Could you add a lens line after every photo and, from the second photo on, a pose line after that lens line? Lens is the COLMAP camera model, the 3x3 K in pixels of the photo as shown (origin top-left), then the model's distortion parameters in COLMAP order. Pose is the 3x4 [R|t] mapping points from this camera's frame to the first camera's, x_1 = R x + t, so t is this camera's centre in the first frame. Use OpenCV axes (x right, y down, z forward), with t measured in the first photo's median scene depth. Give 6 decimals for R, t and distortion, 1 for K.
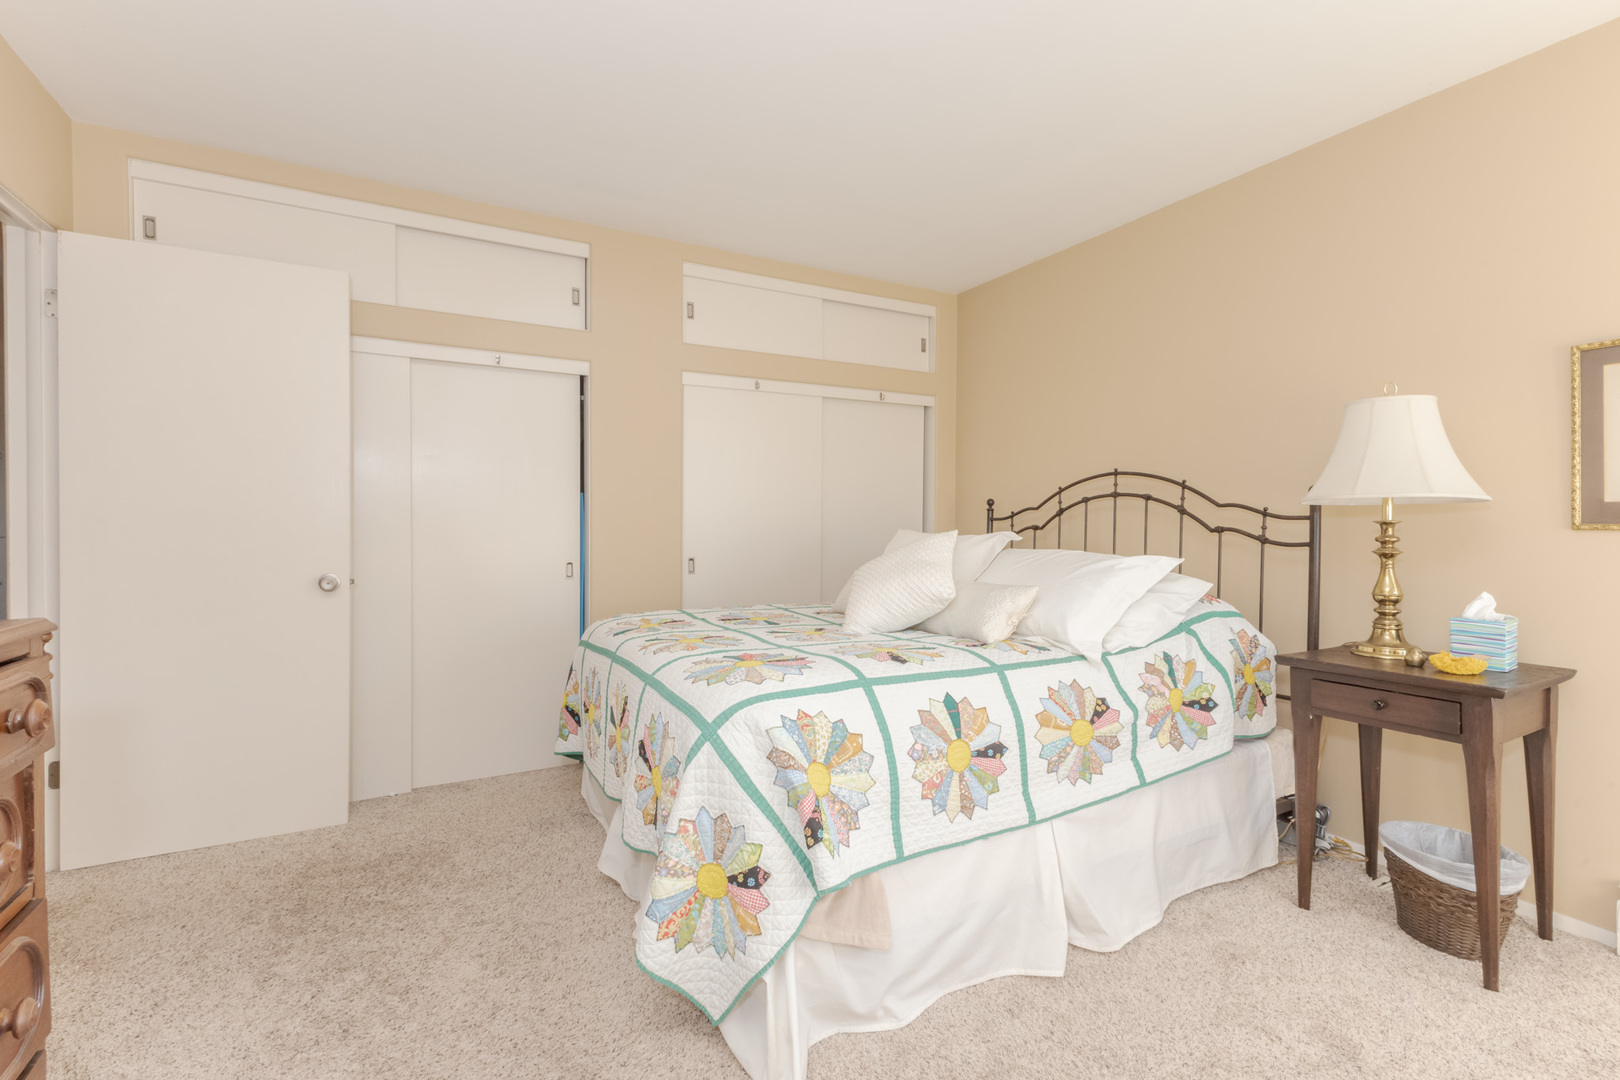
lens RADIAL K [[712.5, 0, 819.2], [0, 712.5, 530.7], [0, 0, 1]] dist [0.026935, -0.000691]
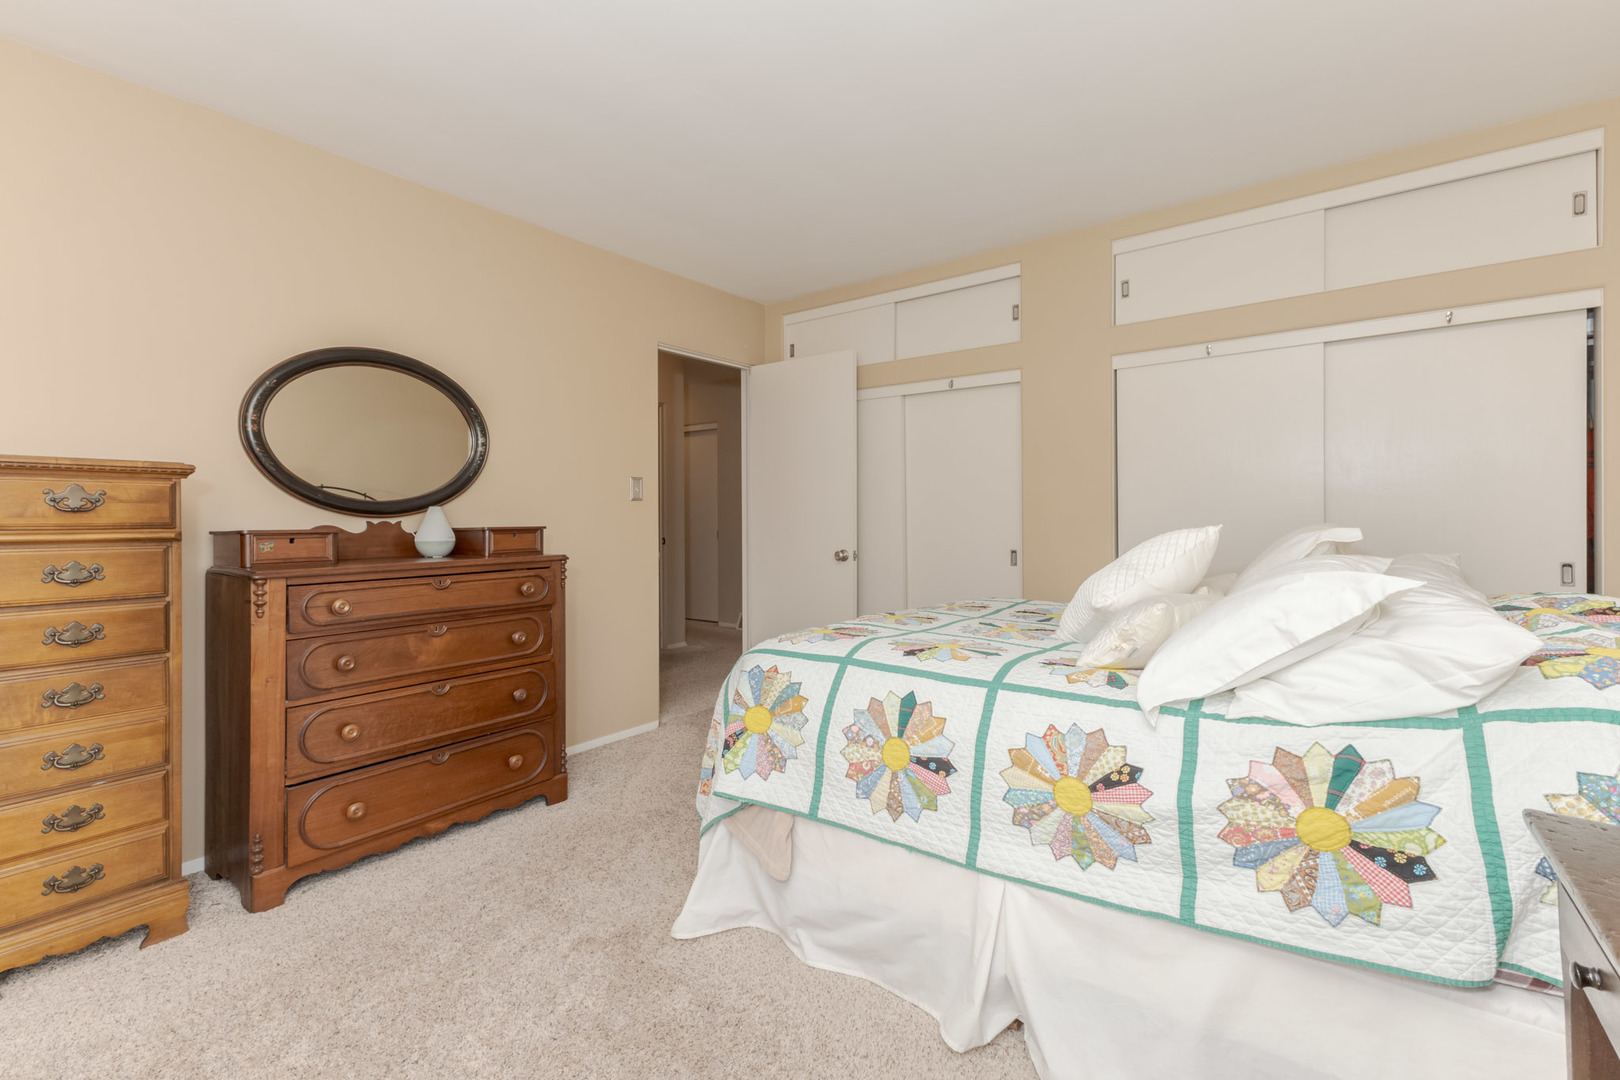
lens RADIAL K [[712.5, 0, 826.9], [0, 712.5, 525.5], [0, 0, 1]] dist [0.026935, -0.000691]
pose [[0.426515, 0.009982, -0.904425, 1.005996], [-0.009043, 0.999936, 0.006772, -0.001580], [0.904435, 0.005291, 0.426578, 0.487697]]
